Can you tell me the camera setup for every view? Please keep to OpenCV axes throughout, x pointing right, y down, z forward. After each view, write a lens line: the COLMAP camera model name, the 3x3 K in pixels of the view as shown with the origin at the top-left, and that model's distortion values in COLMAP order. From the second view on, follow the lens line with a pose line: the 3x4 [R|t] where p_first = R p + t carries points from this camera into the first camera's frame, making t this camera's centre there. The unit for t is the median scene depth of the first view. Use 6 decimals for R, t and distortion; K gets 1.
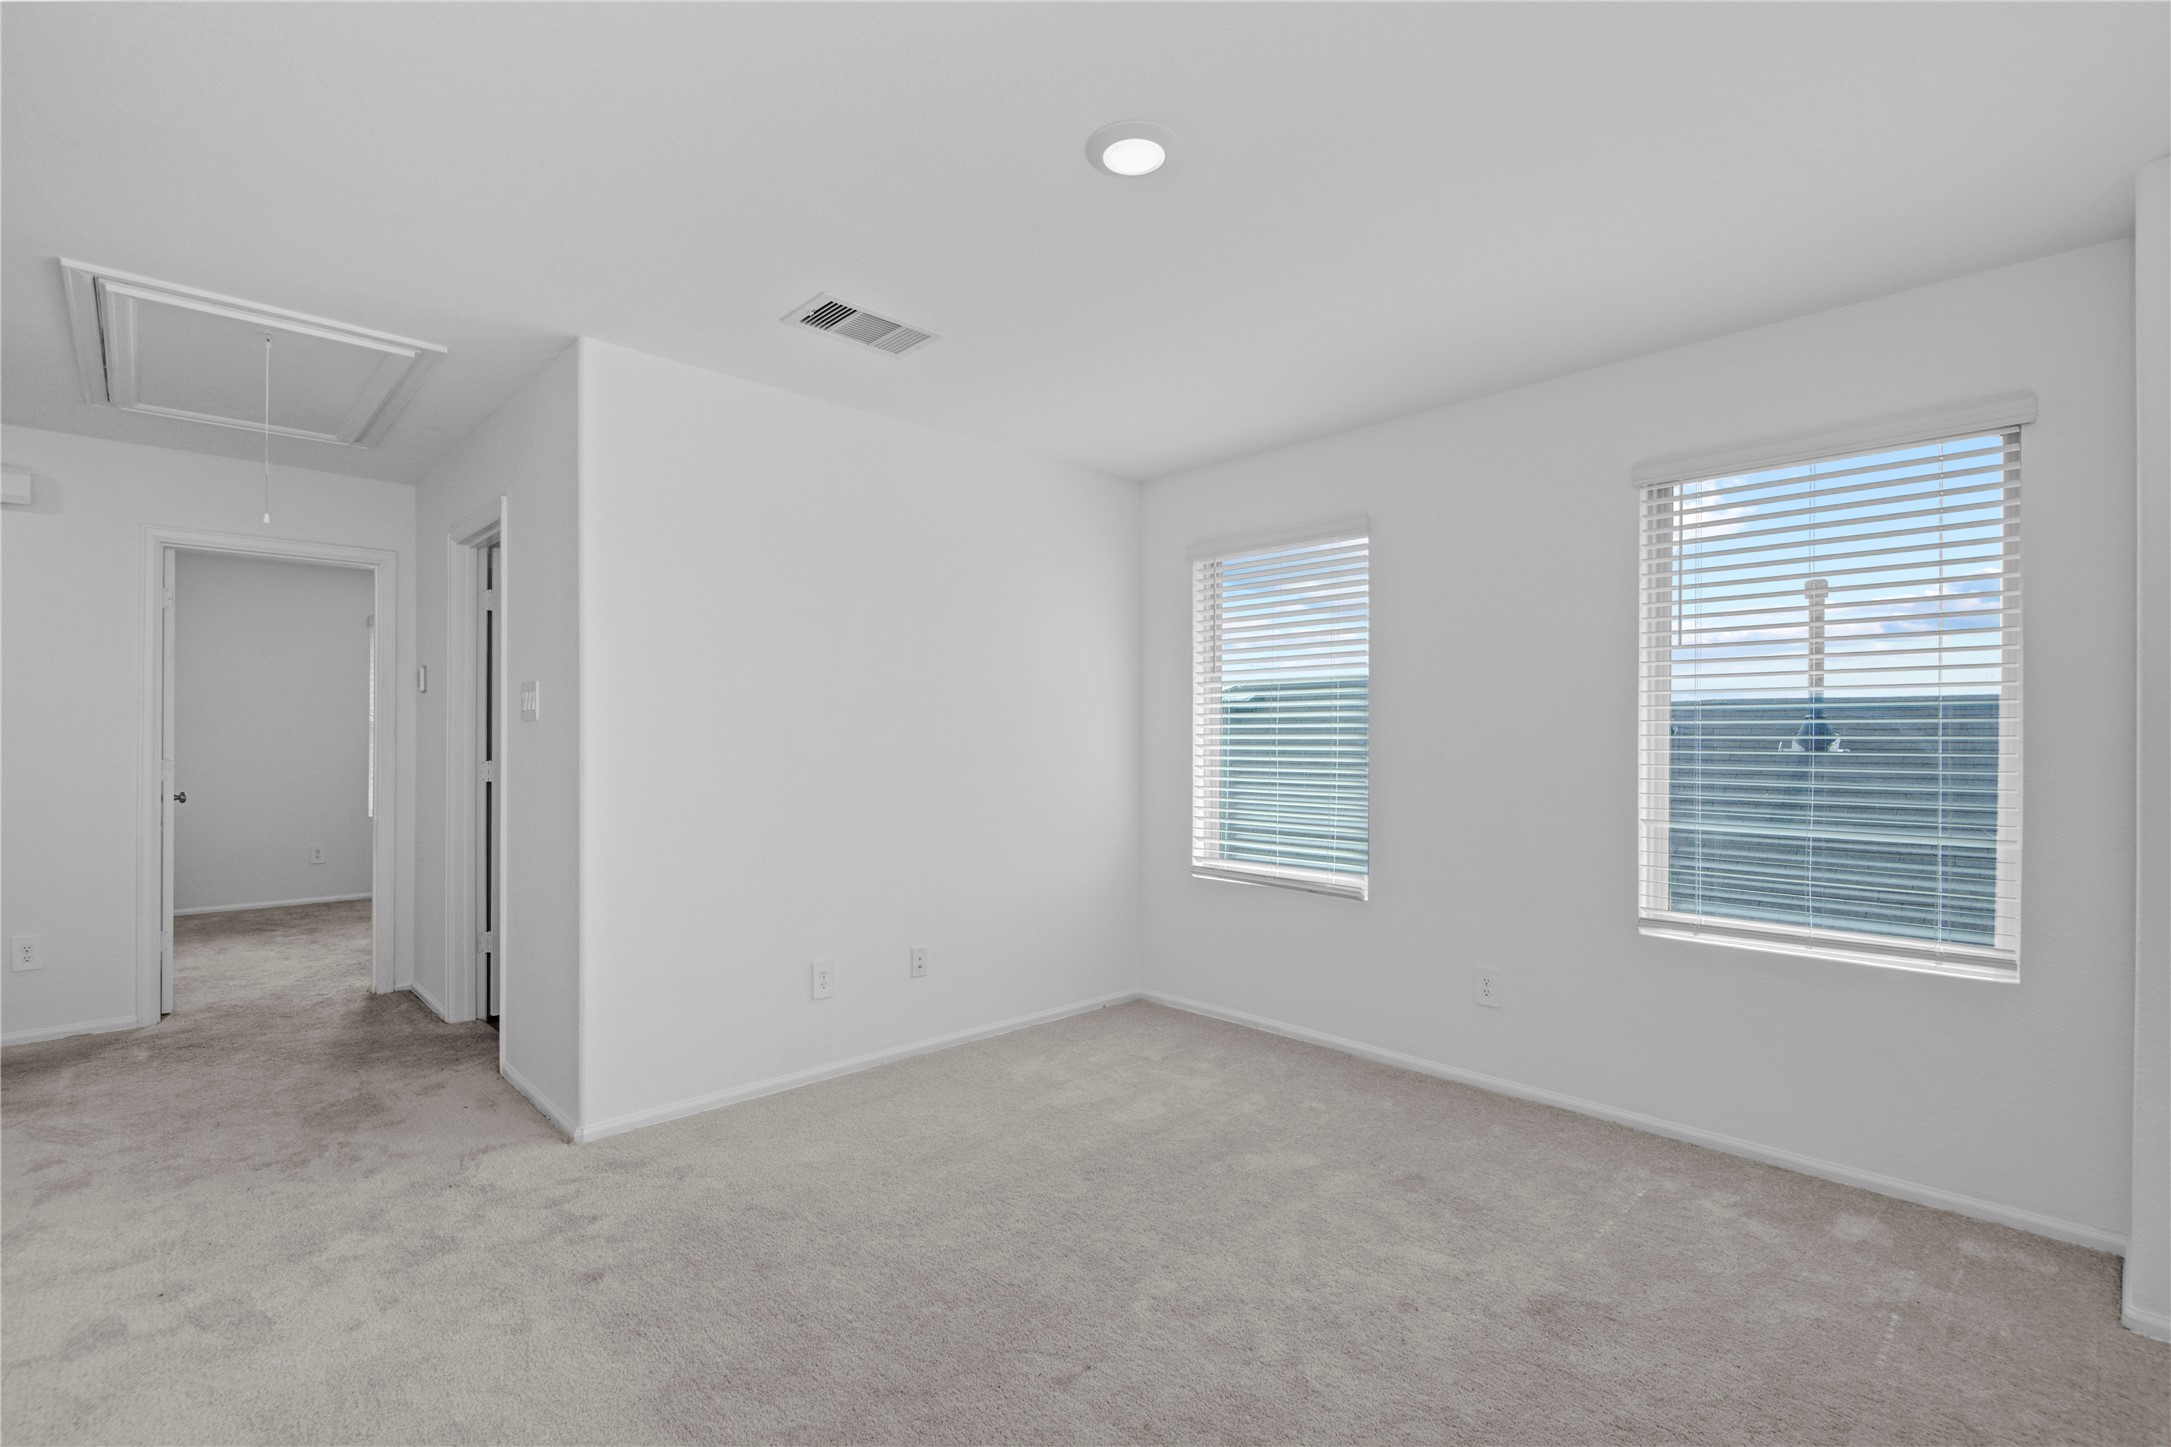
lens RADIAL K [[987.0, 0, 1072.2], [0, 987.0, 730.8], [0, 0, 1]] dist [-0.002334, -0.002463]
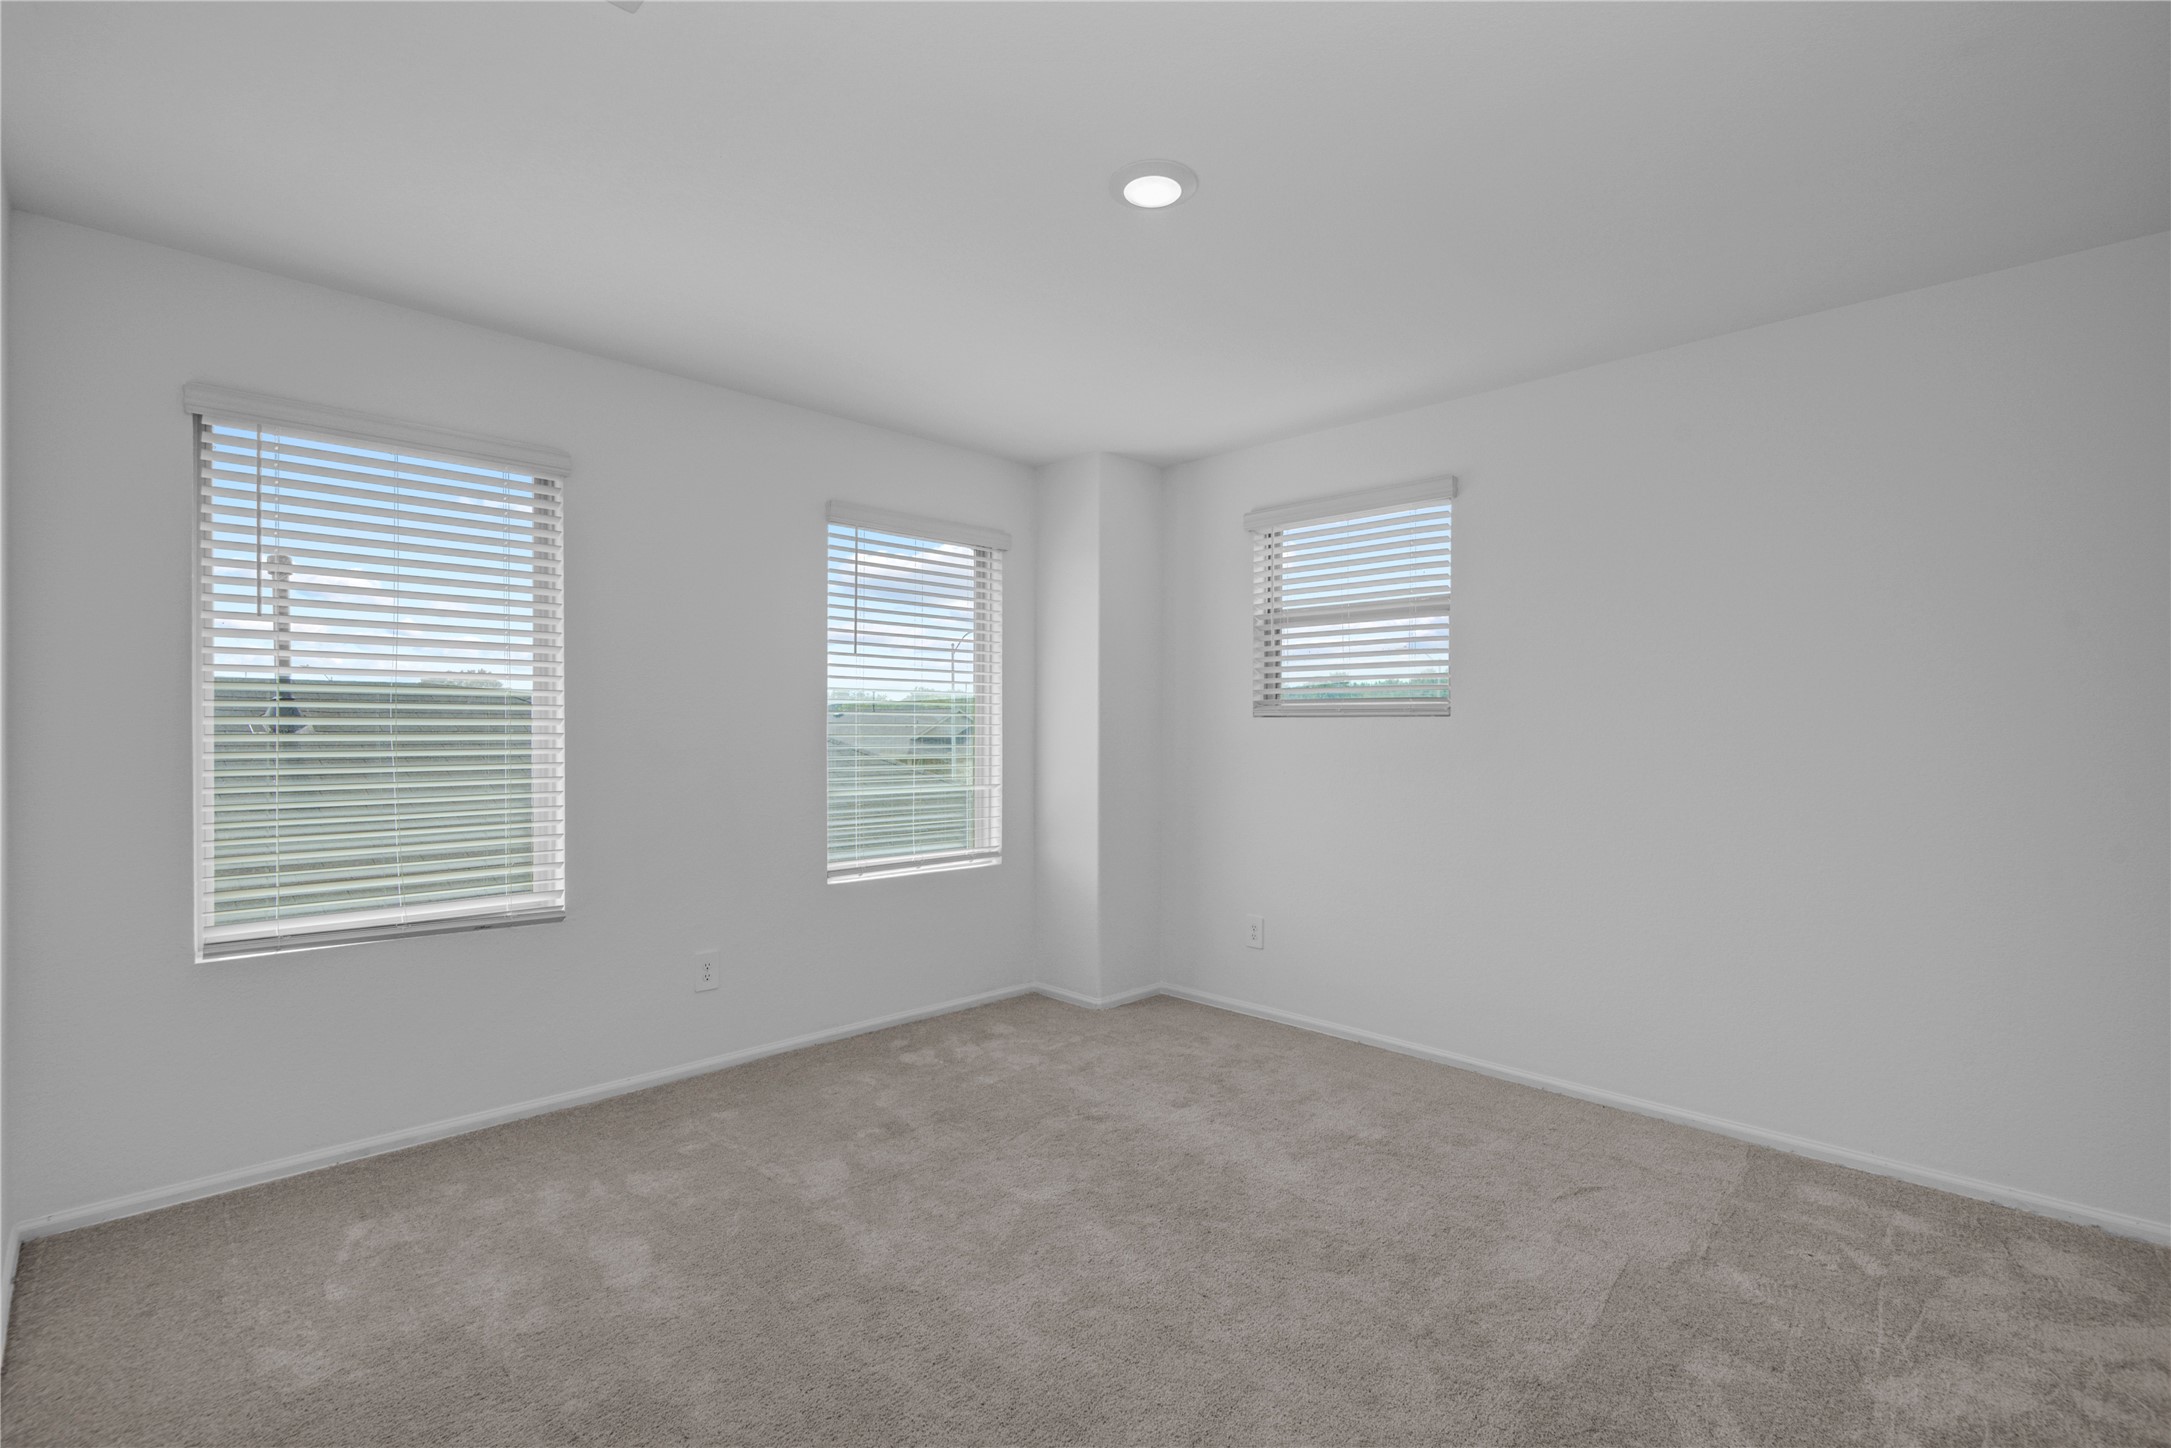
lens RADIAL K [[987.0, 0, 1105.5], [0, 987.0, 734.9], [0, 0, 1]] dist [-0.002334, -0.002463]
pose [[-0.046649, -0.011098, 0.998850, -0.498689], [-0.011391, 0.999879, 0.010578, 0.001911], [-0.998846, -0.010884, -0.046770, 0.530870]]
